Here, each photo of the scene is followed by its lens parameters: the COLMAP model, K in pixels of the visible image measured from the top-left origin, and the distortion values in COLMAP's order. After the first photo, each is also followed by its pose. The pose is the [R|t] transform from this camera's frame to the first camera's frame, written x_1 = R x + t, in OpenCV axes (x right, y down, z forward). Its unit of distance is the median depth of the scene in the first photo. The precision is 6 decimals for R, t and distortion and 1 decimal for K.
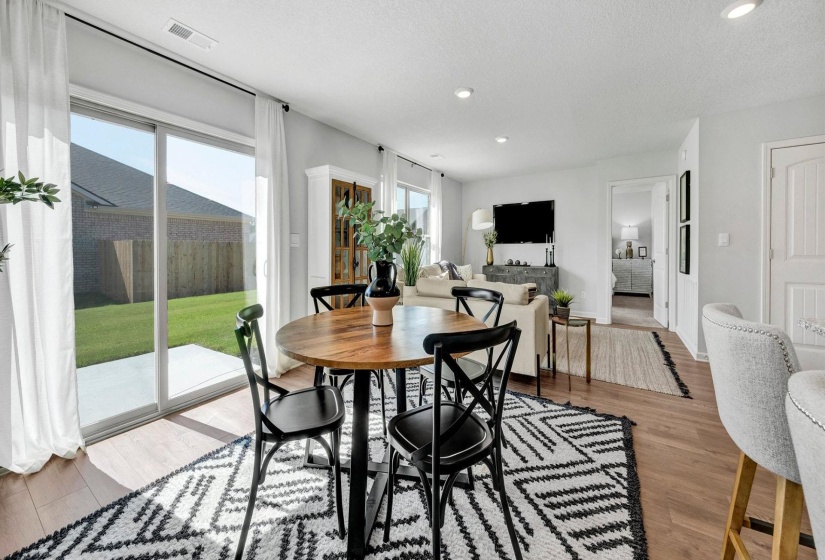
lens RADIAL K [[306.2, 0, 414.6], [0, 306.2, 249.7], [0, 0, 1]] dist [0.011609, -0.004181]
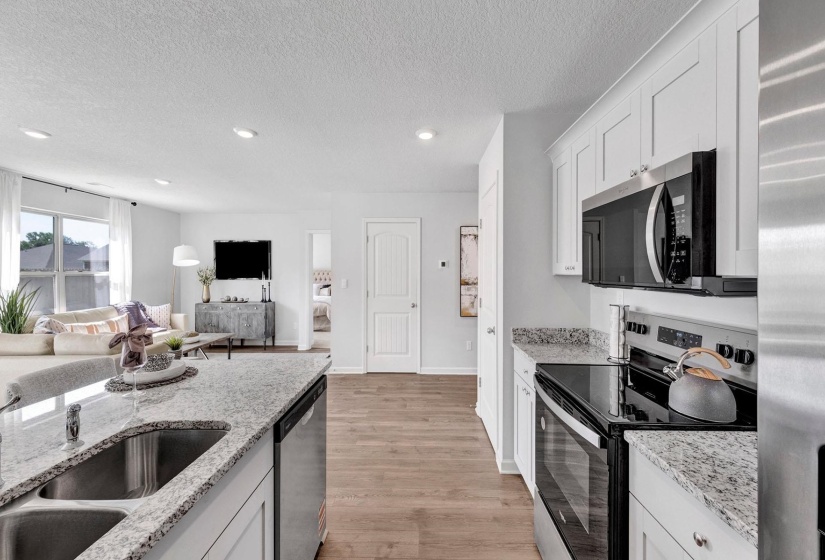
lens RADIAL K [[306.2, 0, 416.1], [0, 306.2, 274.0], [0, 0, 1]] dist [0.011609, -0.004181]
pose [[0.849278, 0.003336, 0.527936, 0.521345], [-0.003886, 0.999992, -0.000069, -0.073090], [-0.527932, -0.001993, 0.849284, -0.321329]]
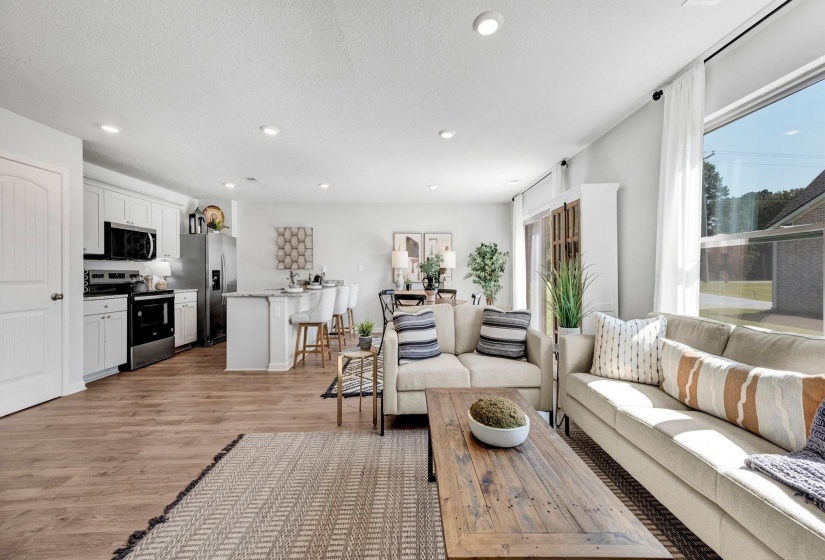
lens RADIAL K [[306.2, 0, 416.7], [0, 306.2, 276.0], [0, 0, 1]] dist [0.011609, -0.004181]
pose [[-0.830972, 0.008243, -0.556254, 0.707054], [0.001372, 0.999918, 0.012768, -0.005561], [0.556313, 0.009847, -0.830914, 1.510055]]
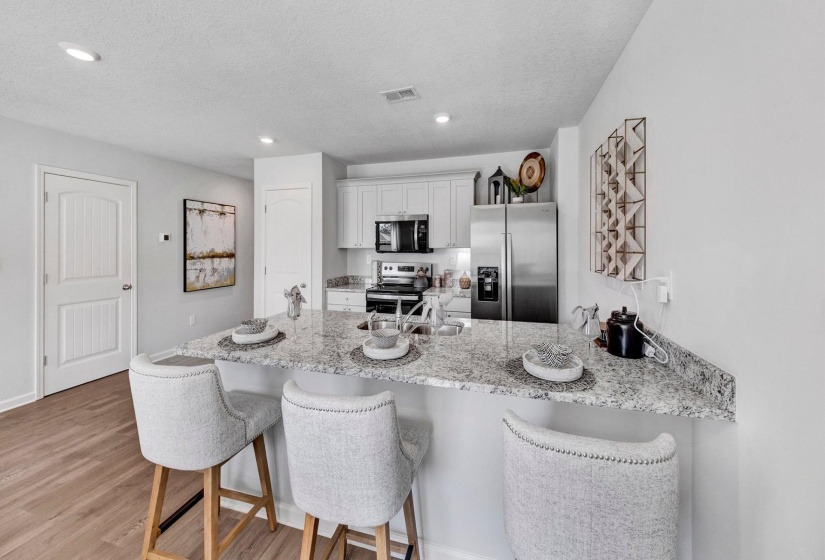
lens RADIAL K [[306.2, 0, 418.0], [0, 306.2, 249.5], [0, 0, 1]] dist [0.011609, -0.004181]
pose [[-0.294160, -0.004699, 0.955745, -0.120797], [0.003205, 0.999977, 0.005903, -0.073228], [-0.955751, 0.004799, -0.294138, 0.135726]]
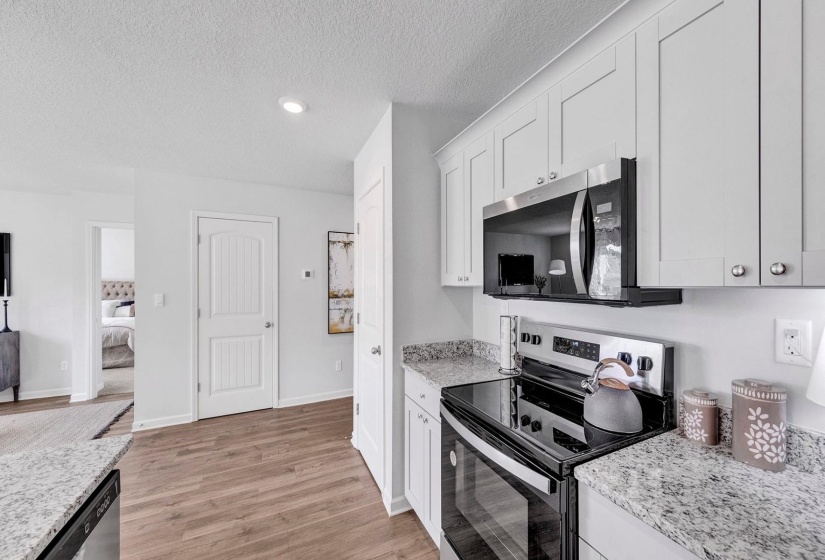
lens RADIAL K [[306.2, 0, 416.9], [0, 306.2, 284.2], [0, 0, 1]] dist [0.011609, -0.004181]
pose [[0.521253, 0.004267, 0.853392, 0.562548], [0.000439, 0.999986, -0.005269, -0.073281], [-0.853402, 0.003121, 0.521243, -0.197781]]
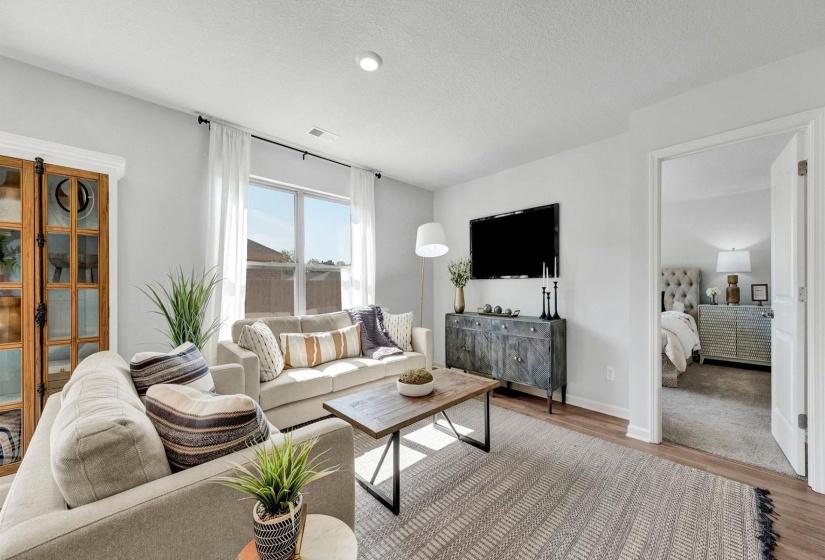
lens RADIAL K [[306.2, 0, 416.3], [0, 306.2, 286.1], [0, 0, 1]] dist [0.011609, -0.004181]
pose [[0.973182, 0.002455, -0.230024, 0.538683], [-0.003562, 0.999984, -0.004400, -0.003393], [0.230010, 0.005101, 0.973175, 0.623400]]
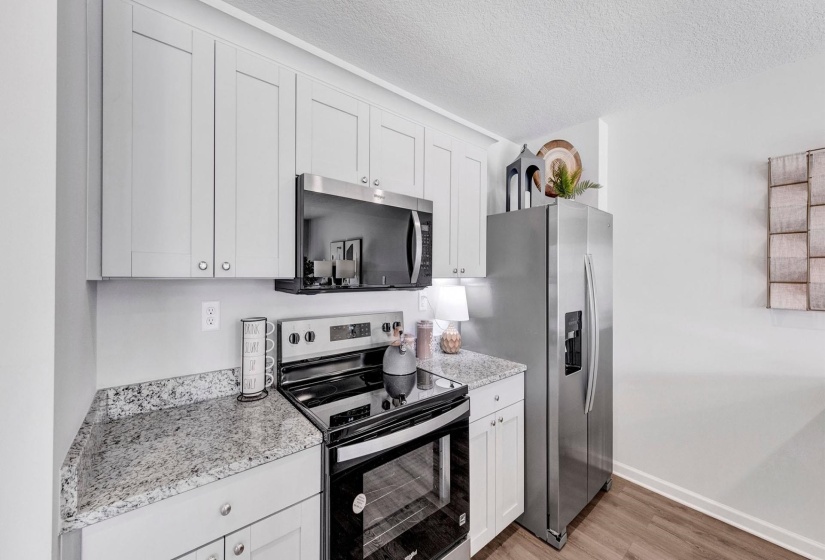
lens RADIAL K [[306.2, 0, 412.8], [0, 306.2, 276.3], [0, 0, 1]] dist [0.011609, -0.004181]
pose [[-0.953115, -0.000669, 0.302606, 0.785890], [0.000145, 0.999996, 0.002669, -0.075673], [-0.302607, 0.002588, -0.953112, 0.244085]]
